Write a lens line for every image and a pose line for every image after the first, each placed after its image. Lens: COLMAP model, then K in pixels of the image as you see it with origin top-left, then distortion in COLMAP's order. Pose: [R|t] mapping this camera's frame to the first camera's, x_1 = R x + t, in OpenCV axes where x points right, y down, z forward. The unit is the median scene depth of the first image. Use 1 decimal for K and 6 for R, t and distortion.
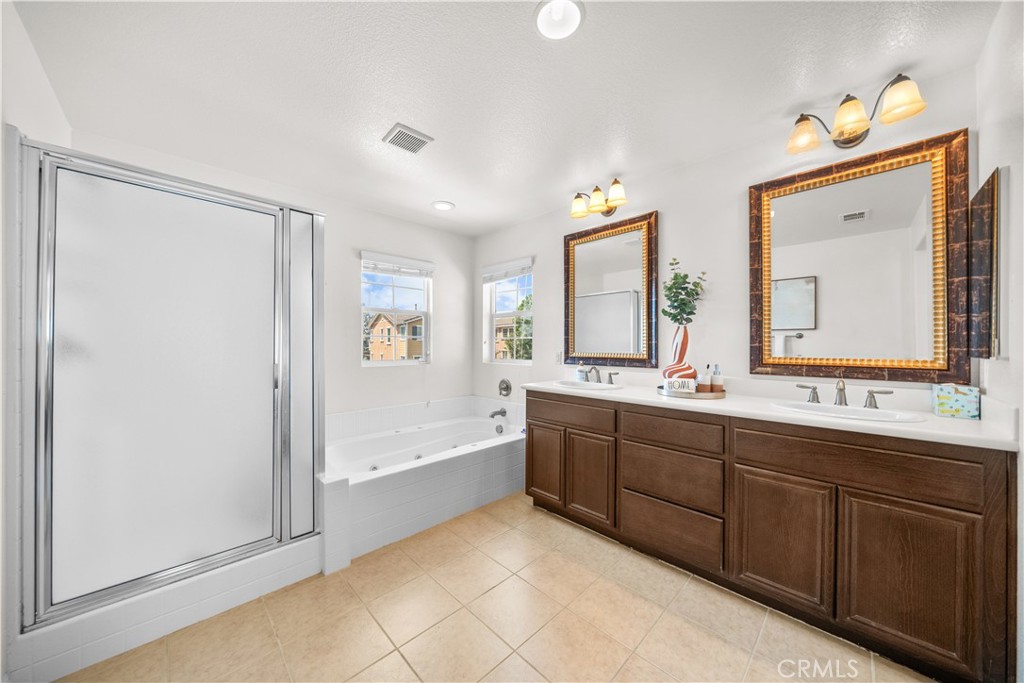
lens RADIAL K [[356.2, 0, 512.4], [0, 356.2, 344.5], [0, 0, 1]] dist [-0.000768, -0.000155]
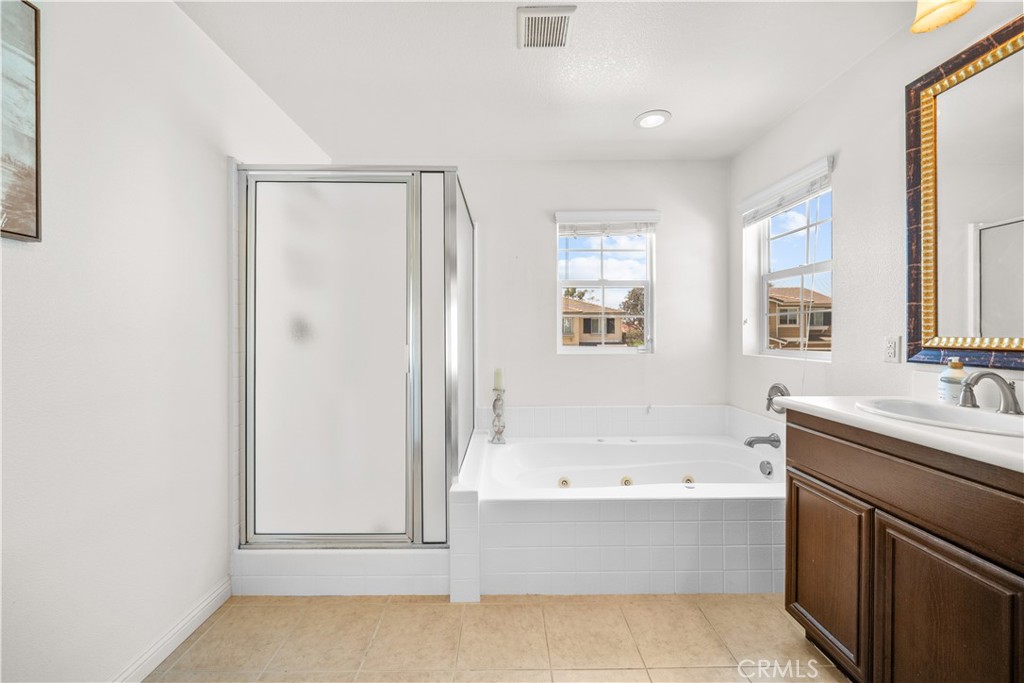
lens RADIAL K [[397.2, 0, 506.5], [0, 397.2, 332.7], [0, 0, 1]] dist [-0.001509, -0.000073]
pose [[0.714994, -0.002843, -0.699125, 0.171510], [0.004601, 0.999989, 0.000638, 0.017249], [0.699116, -0.003673, 0.714999, 0.343717]]
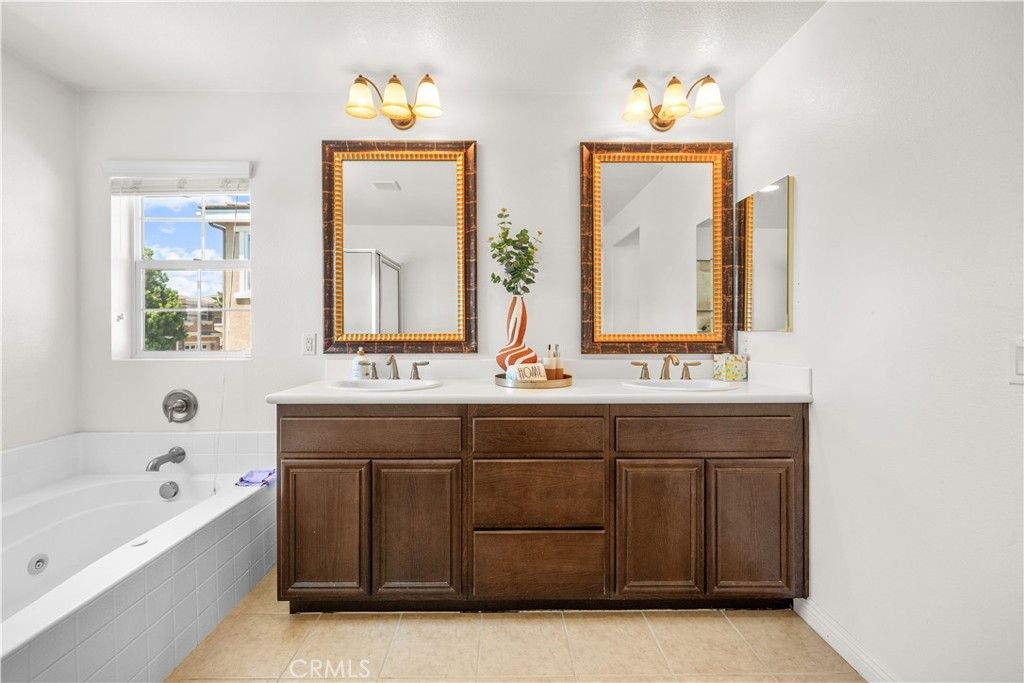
lens RADIAL K [[433.1, 0, 511.9], [0, 433.1, 332.0], [0, 0, 1]] dist [0.003353, 0.000120]
pose [[0.693451, -0.007391, 0.720466, -0.208448], [0.002838, 0.999968, 0.007526, 0.017013], [-0.720498, -0.003174, 0.693449, 0.337673]]
